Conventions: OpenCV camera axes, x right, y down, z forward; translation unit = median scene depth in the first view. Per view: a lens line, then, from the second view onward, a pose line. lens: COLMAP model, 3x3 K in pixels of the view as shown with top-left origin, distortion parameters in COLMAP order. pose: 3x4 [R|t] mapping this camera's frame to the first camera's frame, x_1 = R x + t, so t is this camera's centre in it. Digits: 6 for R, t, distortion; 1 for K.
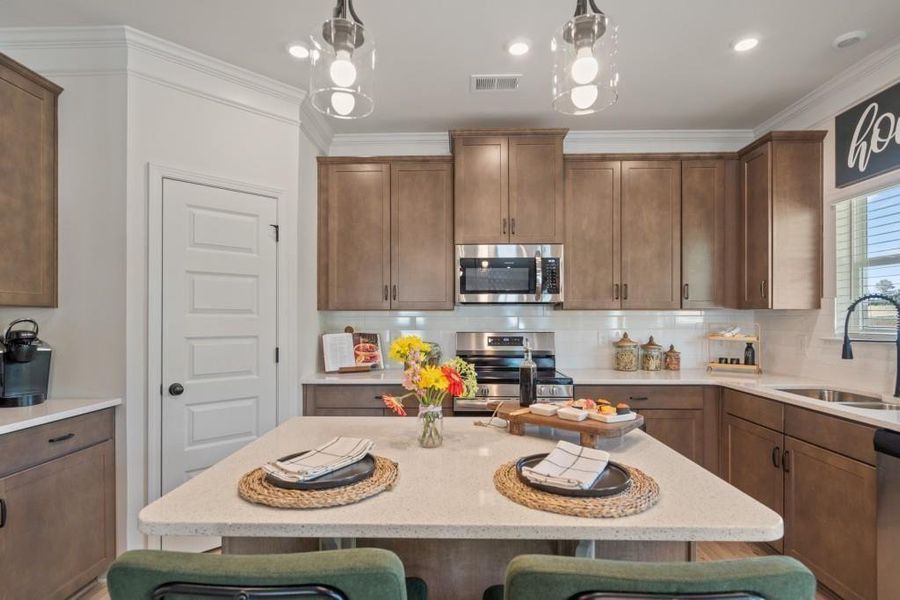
lens RADIAL K [[461.2, 0, 447.9], [0, 461.2, 316.2], [0, 0, 1]] dist [0.002181, 0.000945]
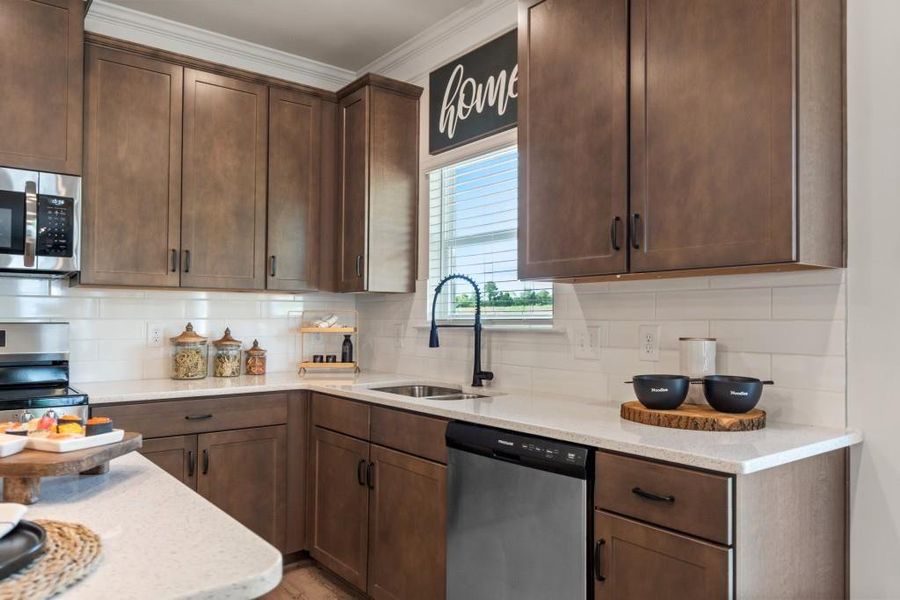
lens RADIAL K [[633.4, 0, 450.5], [0, 633.4, 314.9], [0, 0, 1]] dist [0.005581, 0.000718]
pose [[0.772221, 0.008196, 0.635301, 0.096831], [-0.005525, 0.999966, -0.006184, 0.028922], [-0.635330, 0.001265, 0.772240, 0.043858]]
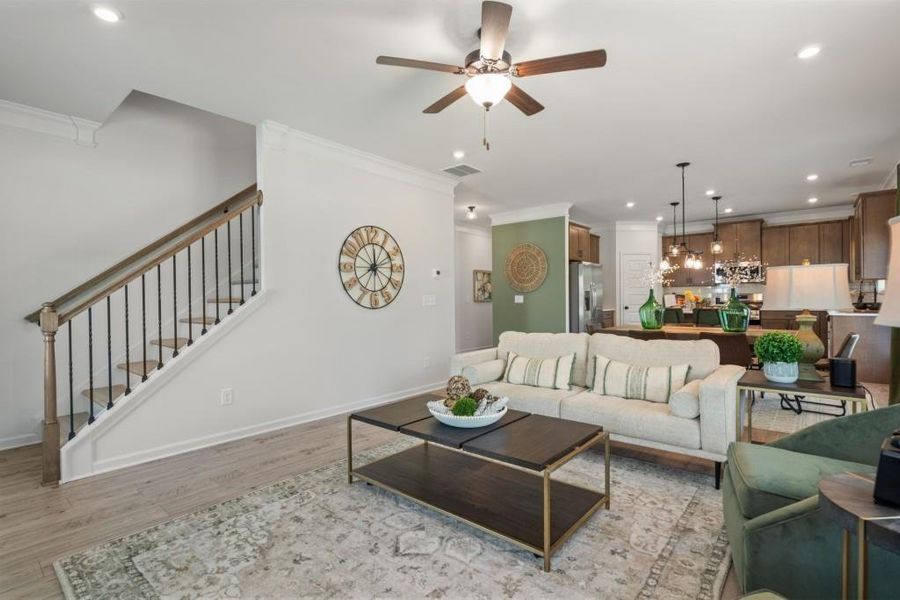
lens RADIAL K [[417.3, 0, 451.7], [0, 417.3, 291.5], [0, 0, 1]] dist [0.000603, 0.000107]
pose [[0.776170, -0.017842, -0.630271, 0.391765], [0.012442, 0.999838, -0.012982, 0.036179], [0.630401, 0.002234, 0.776266, -2.112922]]
